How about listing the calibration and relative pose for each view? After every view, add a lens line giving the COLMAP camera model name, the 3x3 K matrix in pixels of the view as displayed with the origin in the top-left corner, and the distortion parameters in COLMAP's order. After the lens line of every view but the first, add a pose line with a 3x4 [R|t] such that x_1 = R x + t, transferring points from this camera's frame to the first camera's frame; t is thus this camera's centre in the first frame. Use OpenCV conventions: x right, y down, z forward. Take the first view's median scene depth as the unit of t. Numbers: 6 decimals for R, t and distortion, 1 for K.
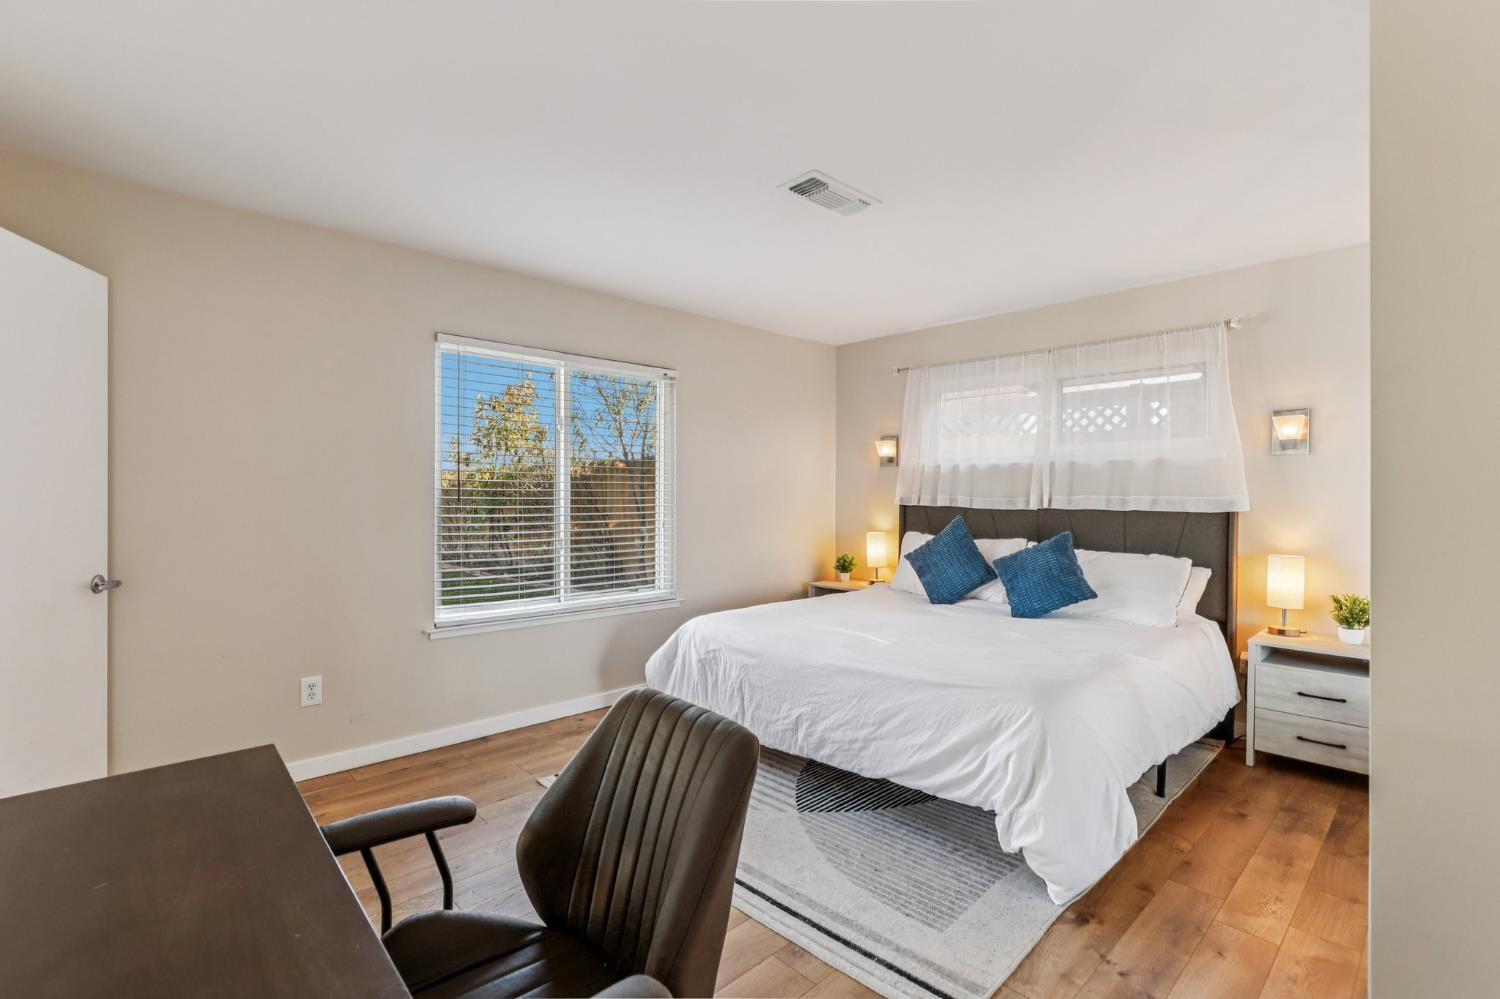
lens RADIAL K [[694.8, 0, 749.6], [0, 694.8, 498.2], [0, 0, 1]] dist [-0.019519, 0.003838]
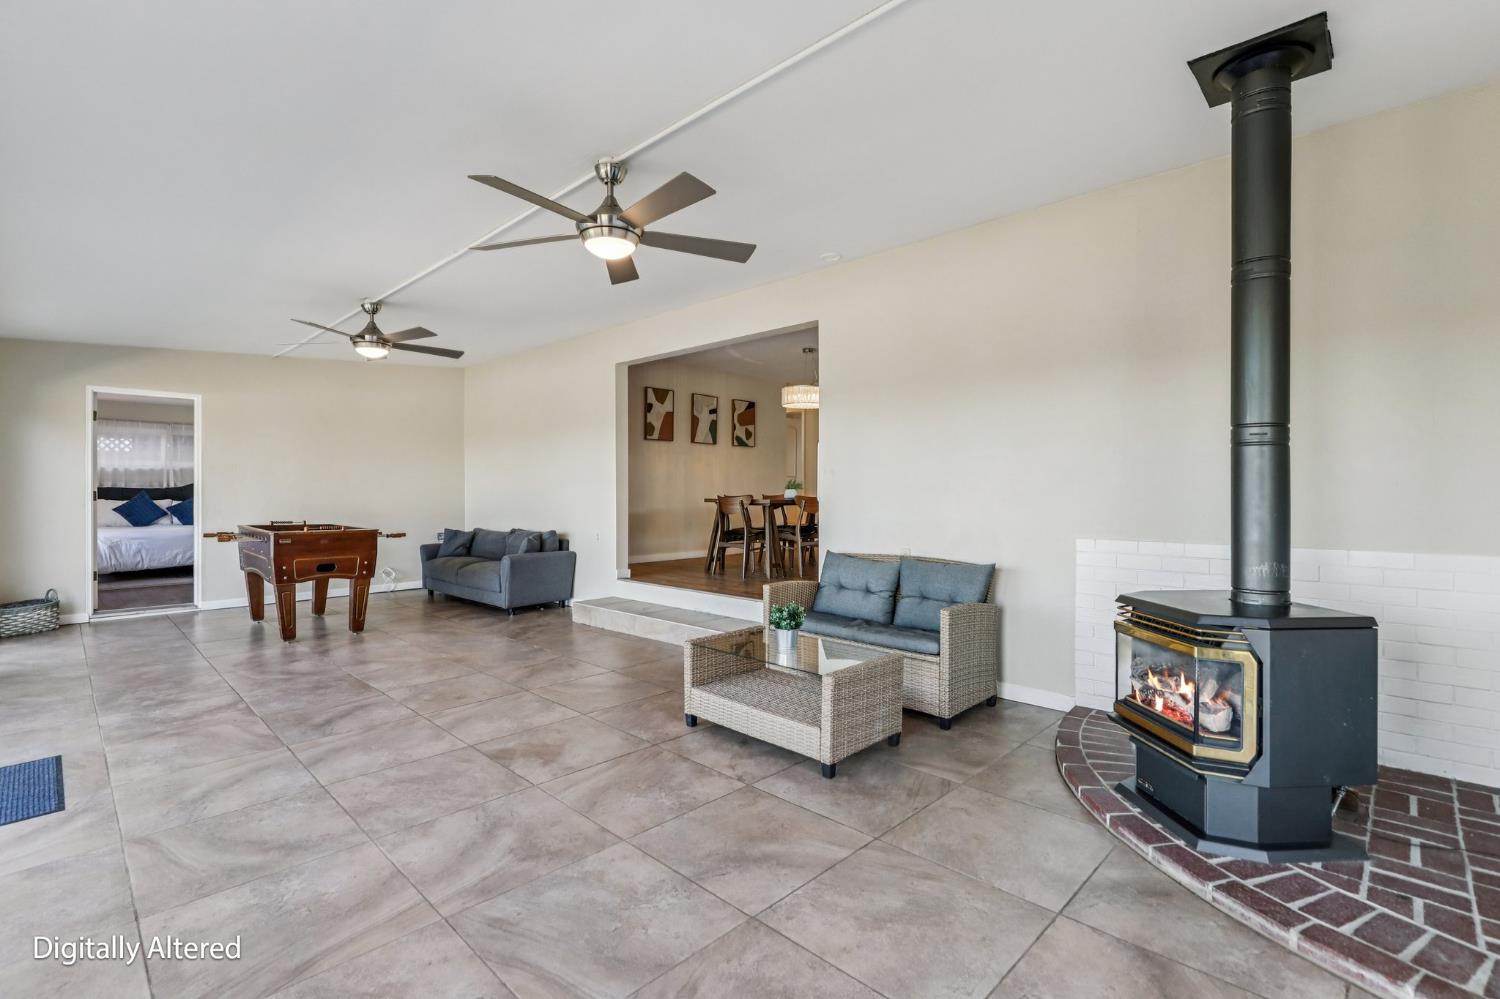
lens RADIAL K [[694.8, 0, 736.1], [0, 694.8, 490.6], [0, 0, 1]] dist [-0.019519, 0.003838]
pose [[-0.042296, 0.007041, 0.999080, -2.232467], [-0.001327, 0.999974, -0.007103, 0.039269], [-0.999104, -0.001626, -0.042286, -0.981572]]
